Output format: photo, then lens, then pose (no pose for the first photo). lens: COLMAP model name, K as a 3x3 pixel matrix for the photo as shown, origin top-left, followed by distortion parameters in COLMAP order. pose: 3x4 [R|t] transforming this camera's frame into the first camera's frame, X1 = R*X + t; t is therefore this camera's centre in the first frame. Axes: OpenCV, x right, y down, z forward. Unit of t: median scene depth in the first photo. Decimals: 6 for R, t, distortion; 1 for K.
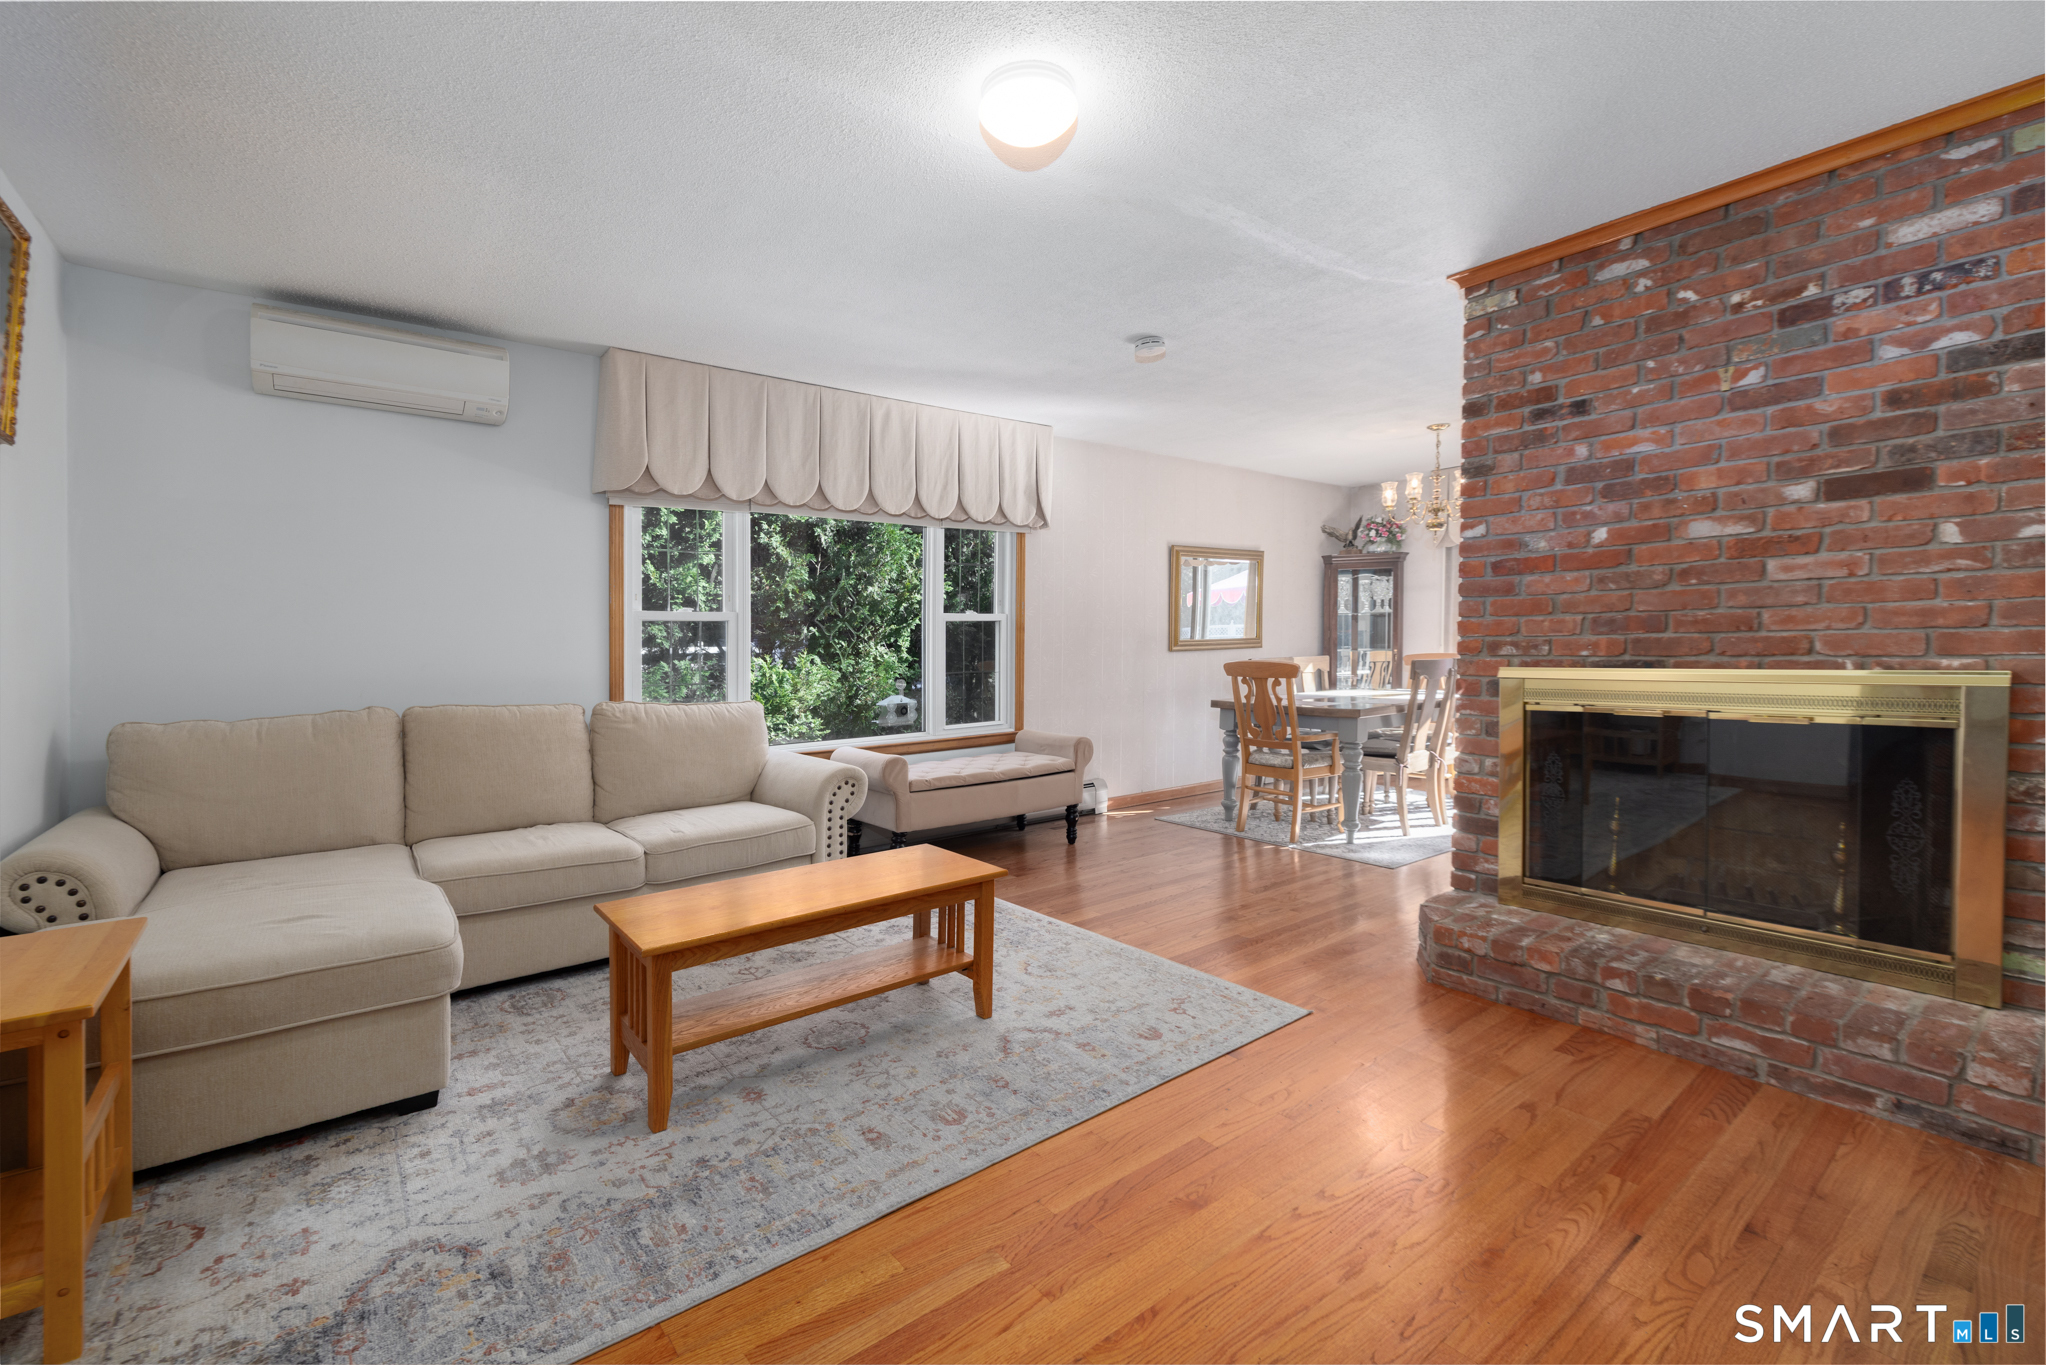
lens RADIAL K [[861.2, 0, 1018.6], [0, 861.2, 665.6], [0, 0, 1]] dist [-0.003298, 0.000059]
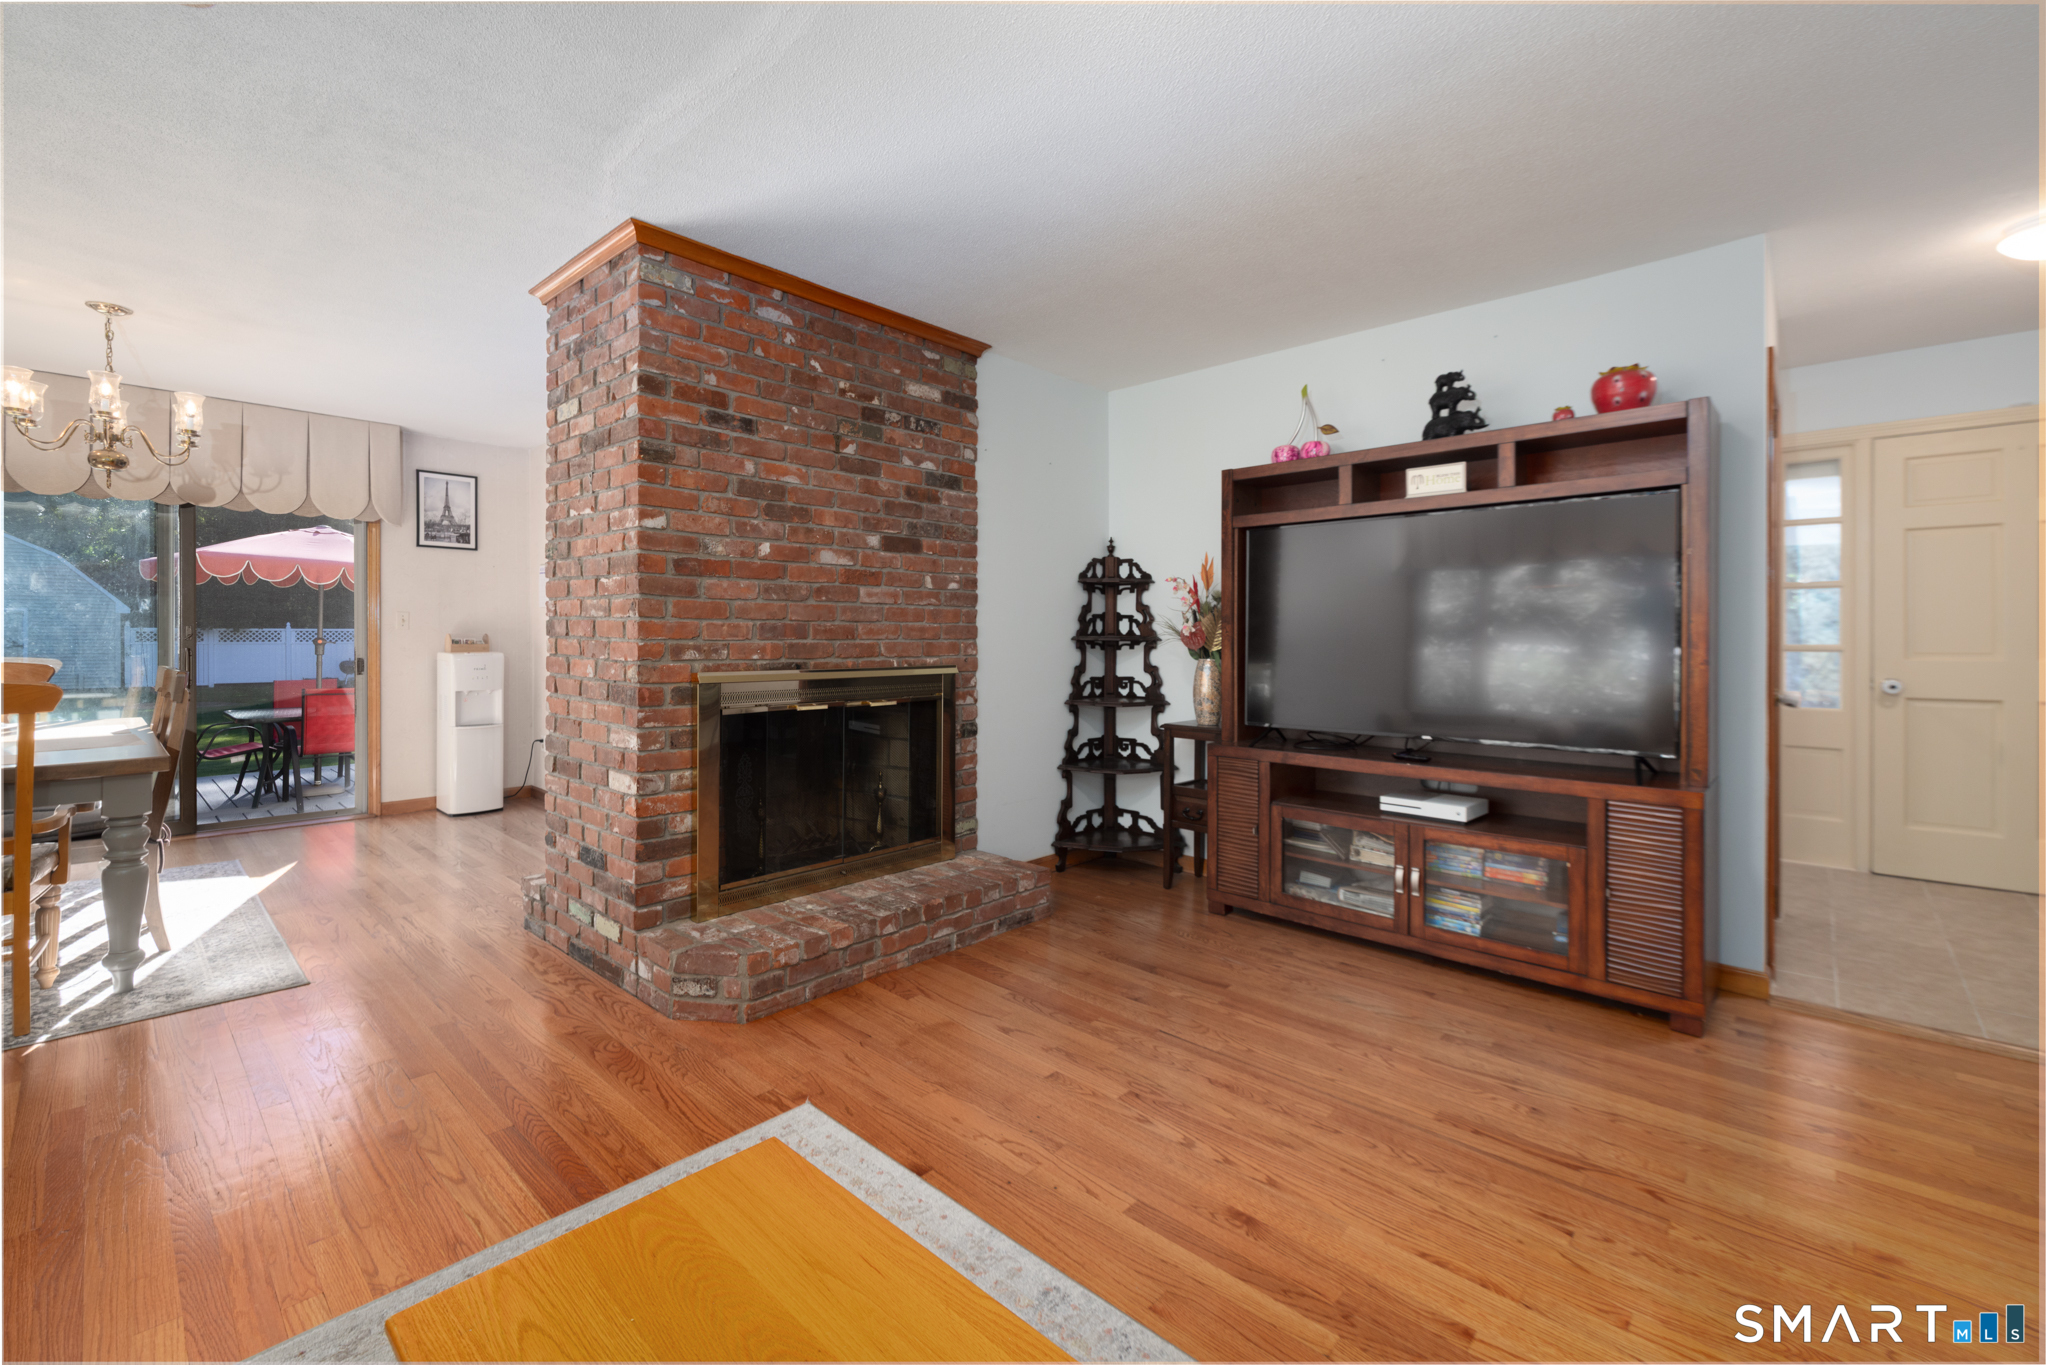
lens RADIAL K [[861.2, 0, 978.7], [0, 861.2, 656.2], [0, 0, 1]] dist [-0.003298, 0.000059]
pose [[-0.130520, -0.010197, 0.991393, -0.454802], [0.018470, 0.999749, 0.012715, -0.024397], [-0.991274, 0.019971, -0.130299, 0.889618]]
